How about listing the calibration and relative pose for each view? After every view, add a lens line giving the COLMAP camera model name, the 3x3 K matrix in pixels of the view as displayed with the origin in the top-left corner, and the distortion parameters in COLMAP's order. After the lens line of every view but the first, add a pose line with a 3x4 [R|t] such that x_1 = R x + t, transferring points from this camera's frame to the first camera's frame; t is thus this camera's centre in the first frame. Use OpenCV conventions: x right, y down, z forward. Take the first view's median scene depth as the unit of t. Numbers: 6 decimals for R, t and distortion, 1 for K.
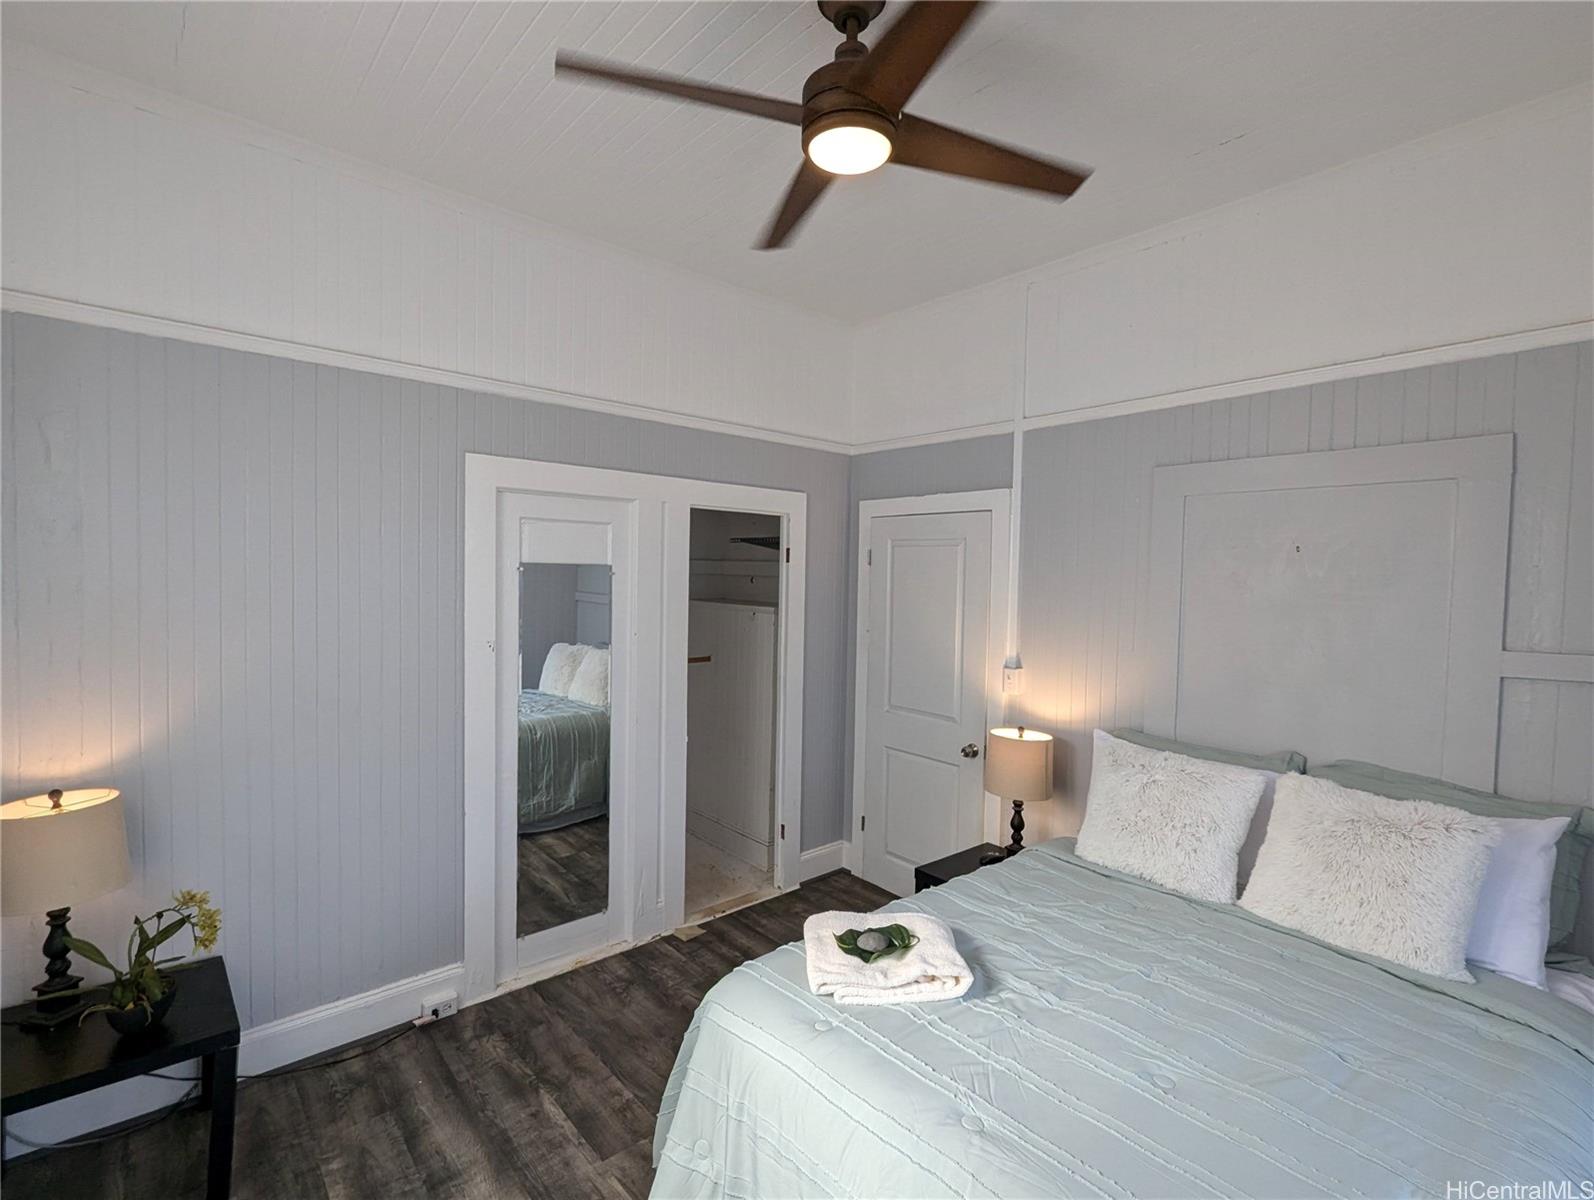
lens RADIAL K [[736.9, 0, 799.6], [0, 736.9, 602.4], [0, 0, 1]] dist [0.004102, -0.000408]
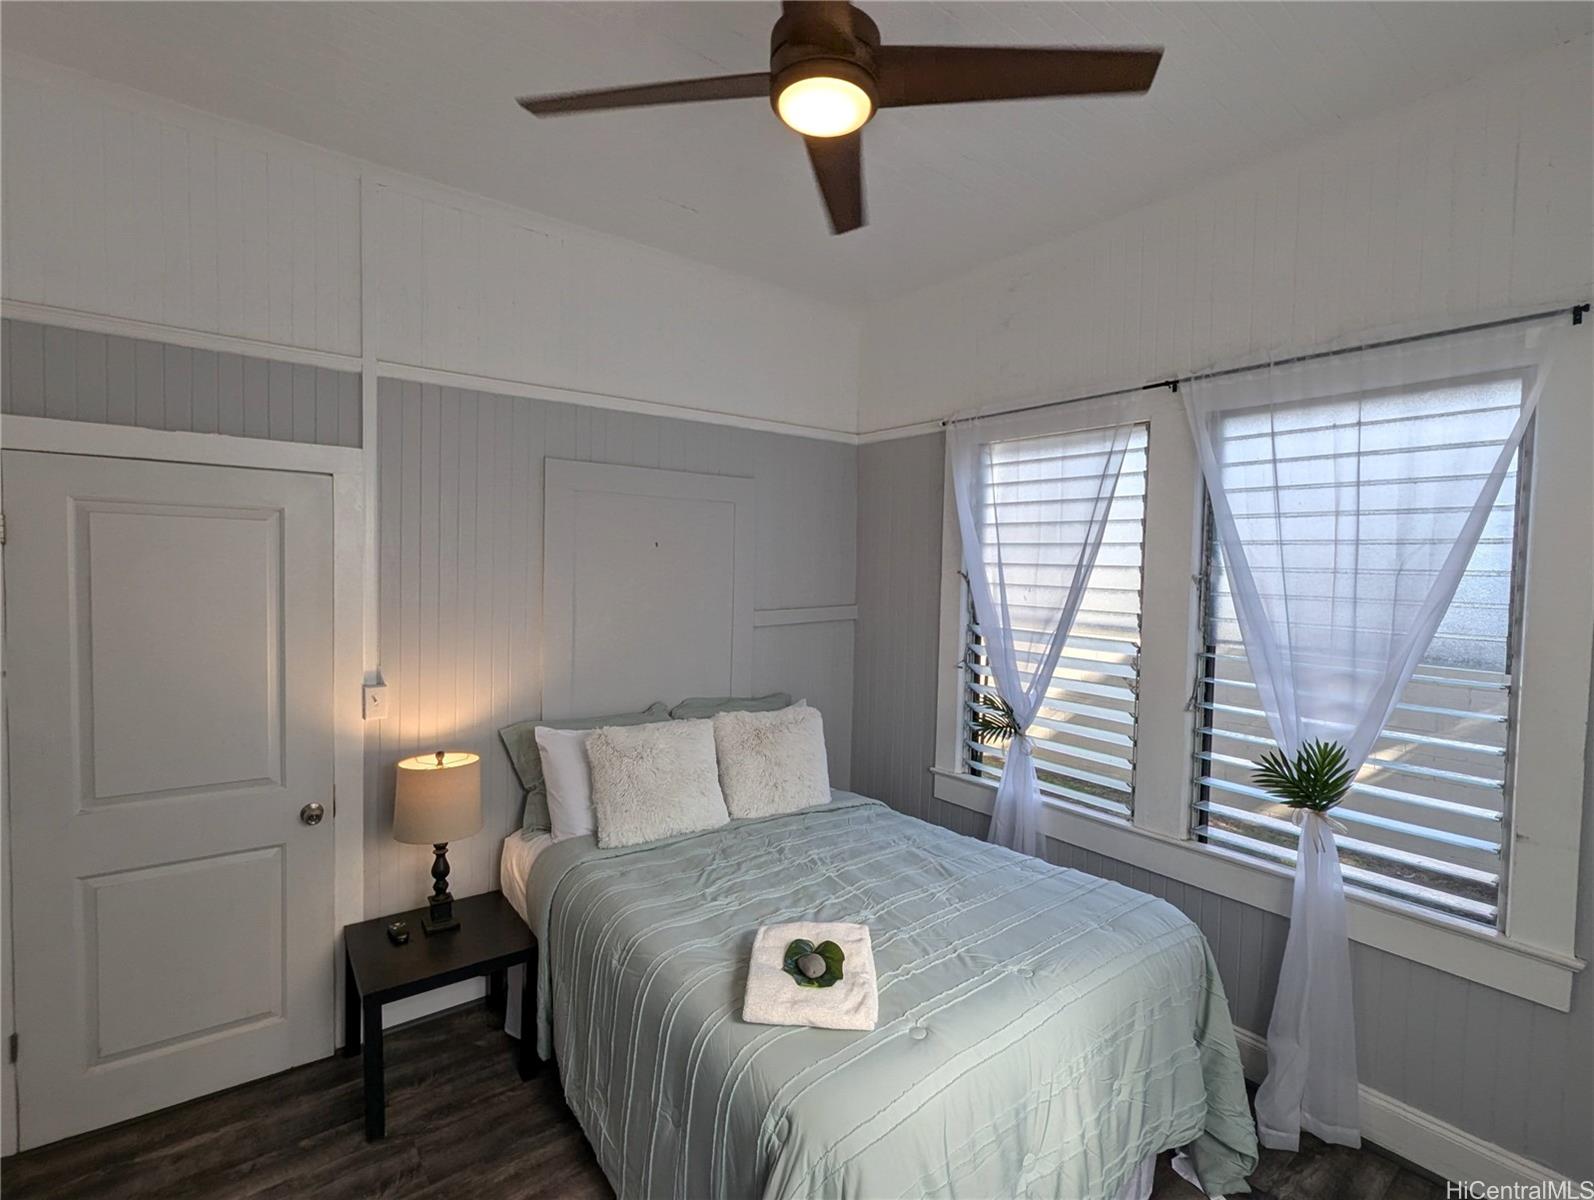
lens RADIAL K [[750.7, 0, 786.7], [0, 750.7, 598.8], [0, 0, 1]] dist [-0.023401, -0.000193]
pose [[0.073757, -0.058239, 0.995574, -0.476554], [0.029641, 0.997980, 0.056184, -0.033455], [-0.996836, 0.025365, 0.075334, 0.553252]]
